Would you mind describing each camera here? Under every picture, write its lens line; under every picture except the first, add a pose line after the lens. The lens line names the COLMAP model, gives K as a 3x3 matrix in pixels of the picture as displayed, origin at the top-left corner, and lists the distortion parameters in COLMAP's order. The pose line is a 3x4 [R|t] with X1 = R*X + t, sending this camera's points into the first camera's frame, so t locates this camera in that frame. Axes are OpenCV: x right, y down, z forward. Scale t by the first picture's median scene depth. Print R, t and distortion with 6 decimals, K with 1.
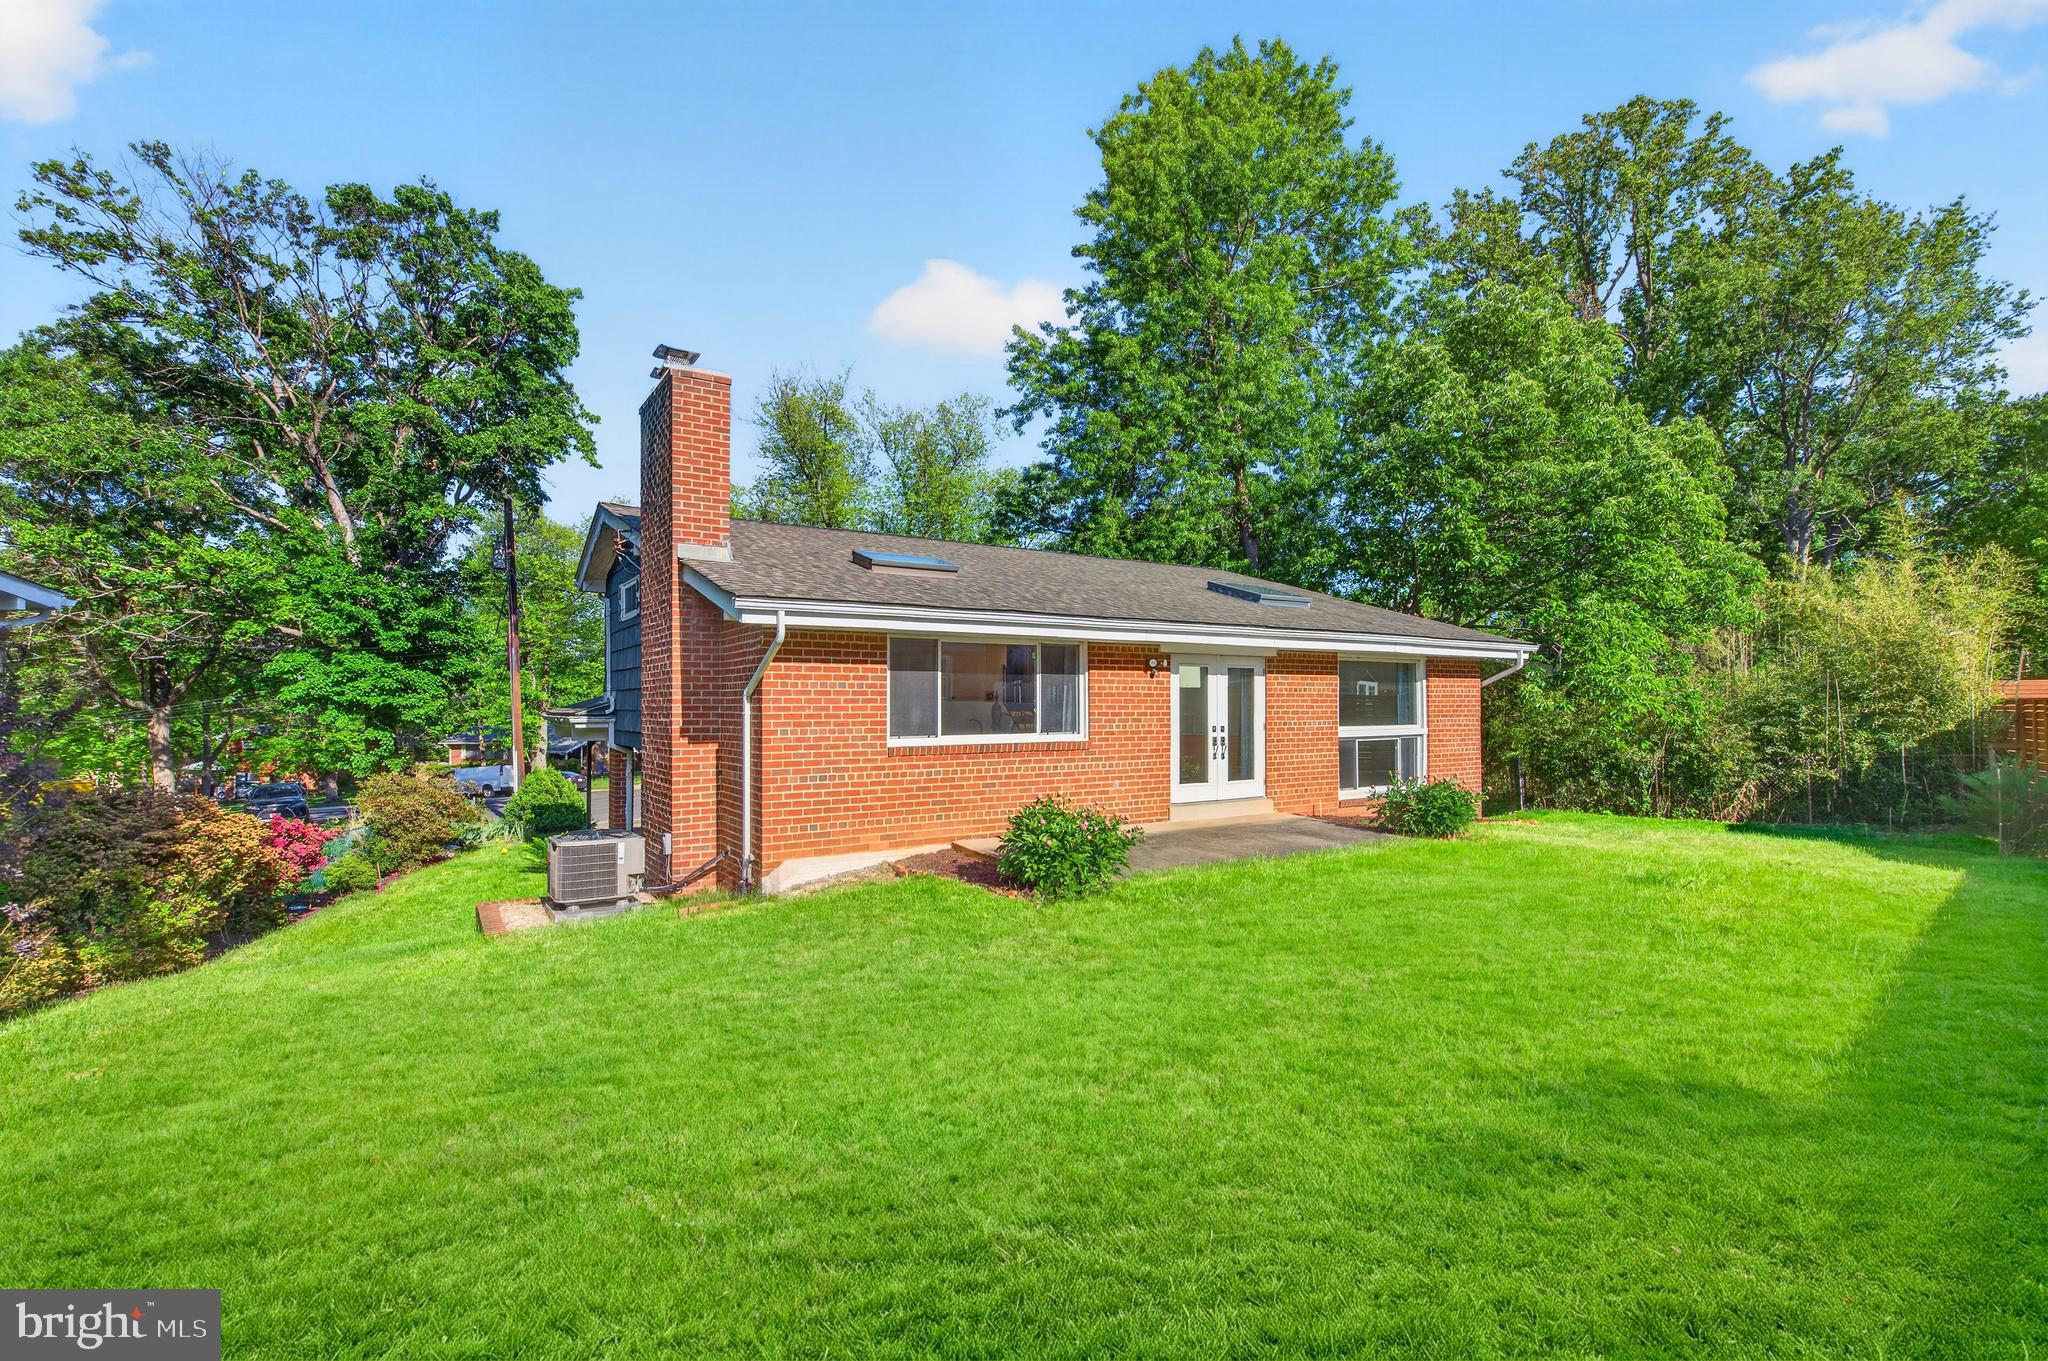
lens RADIAL K [[819.5, 0, 1024.0], [0, 819.5, 680.5], [0, 0, 1]] dist [-0.002087, -0.000535]
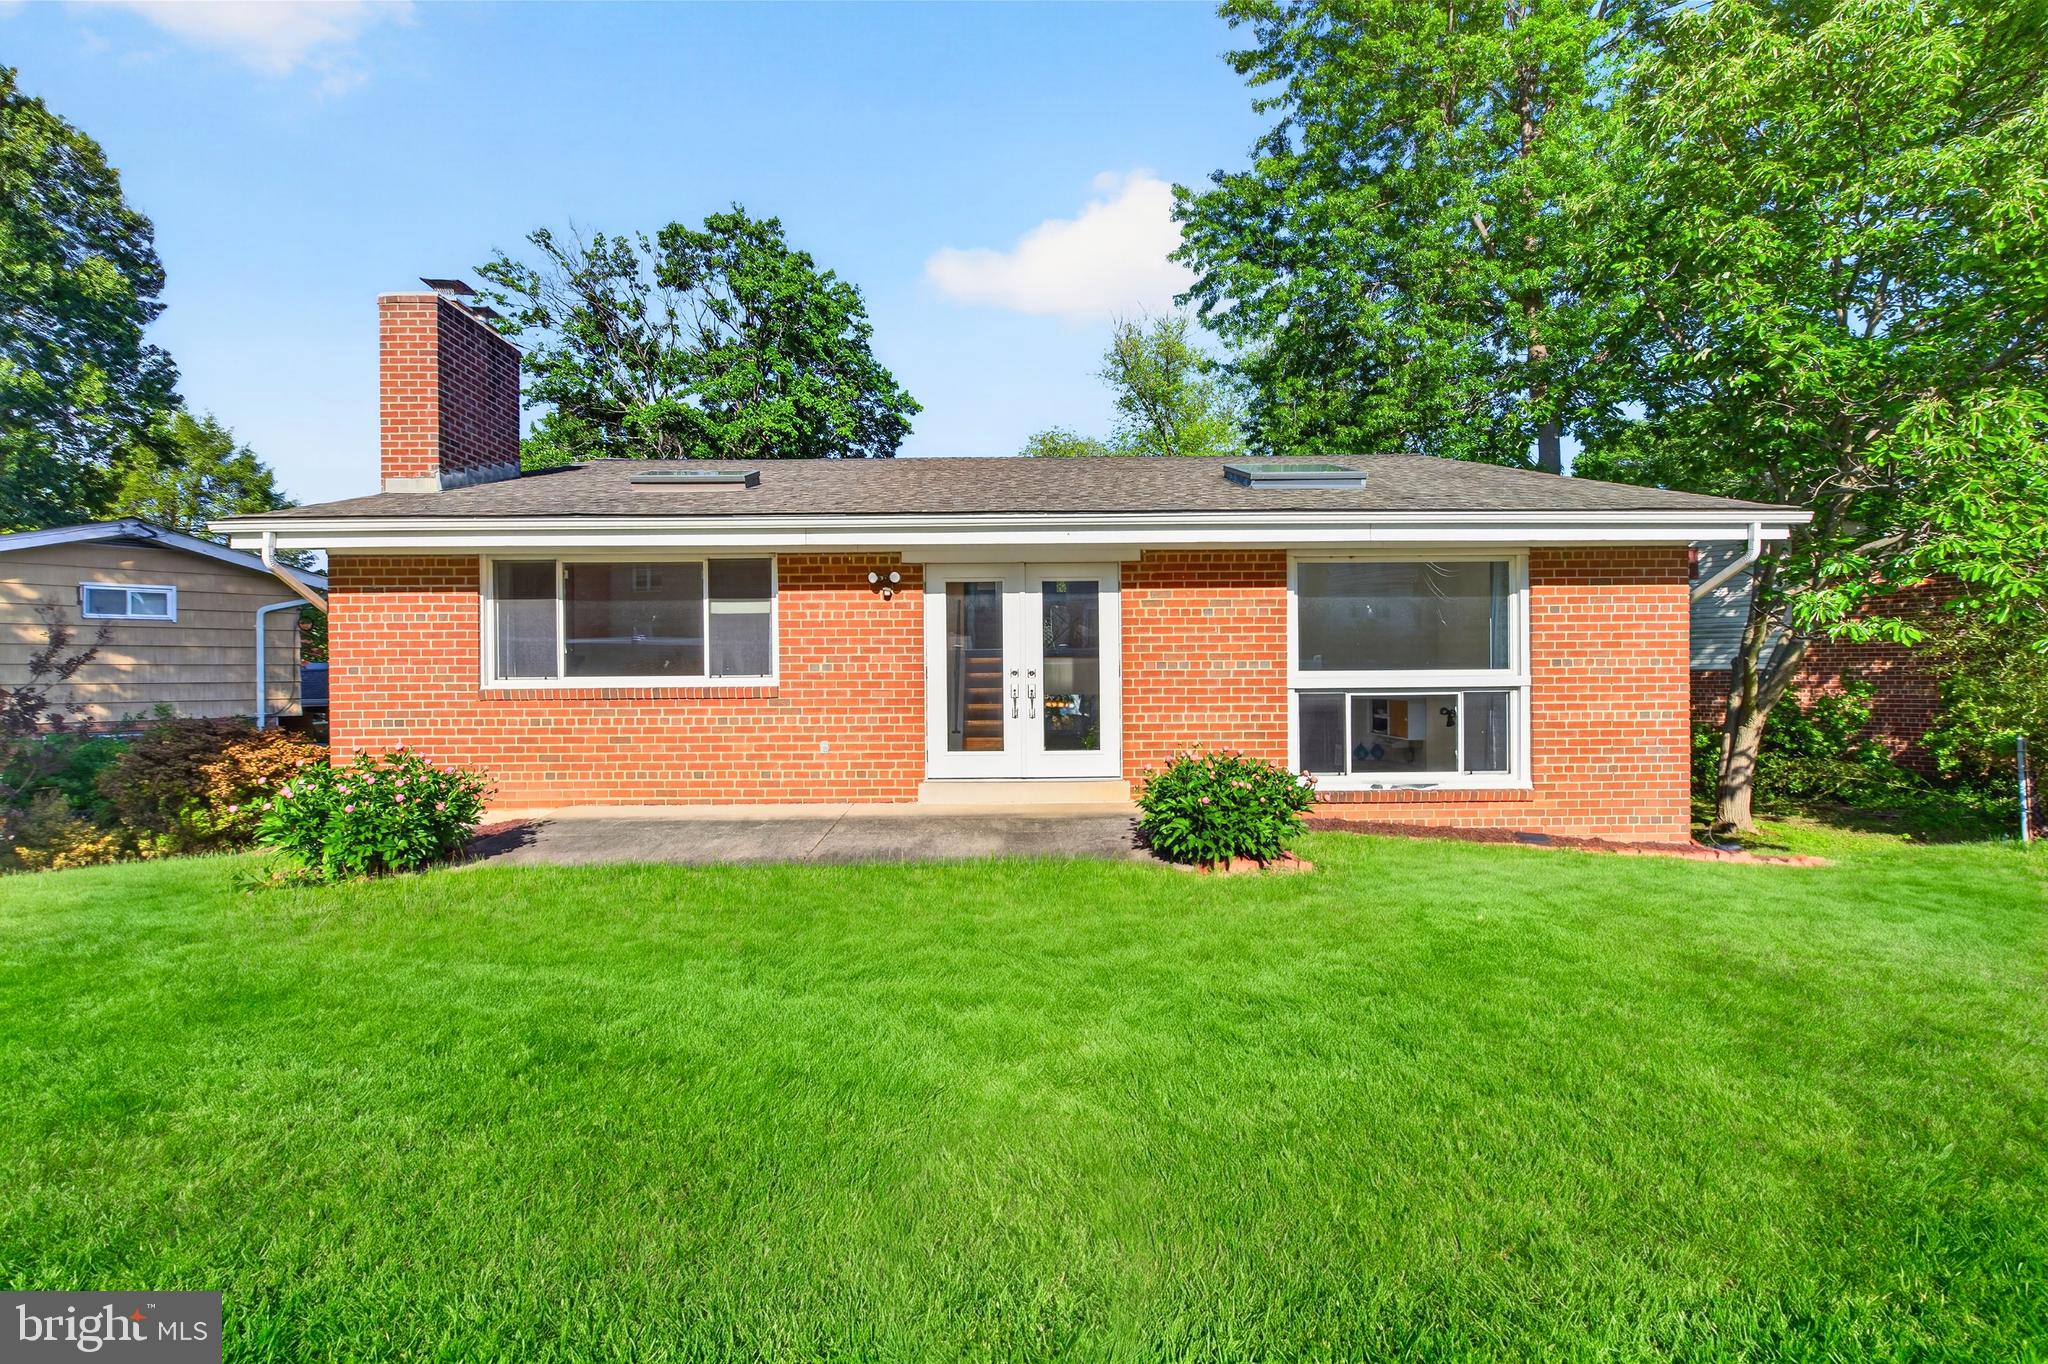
lens RADIAL K [[858.6, 0, 1024.0], [0, 858.6, 682.0], [0, 0, 1]] dist [-0.011317, -0.000346]
pose [[0.874486, -0.000660, -0.485050, 0.646713], [0.021773, 0.999045, 0.037894, 0.044932], [0.484561, -0.043699, 0.873665, 0.429770]]
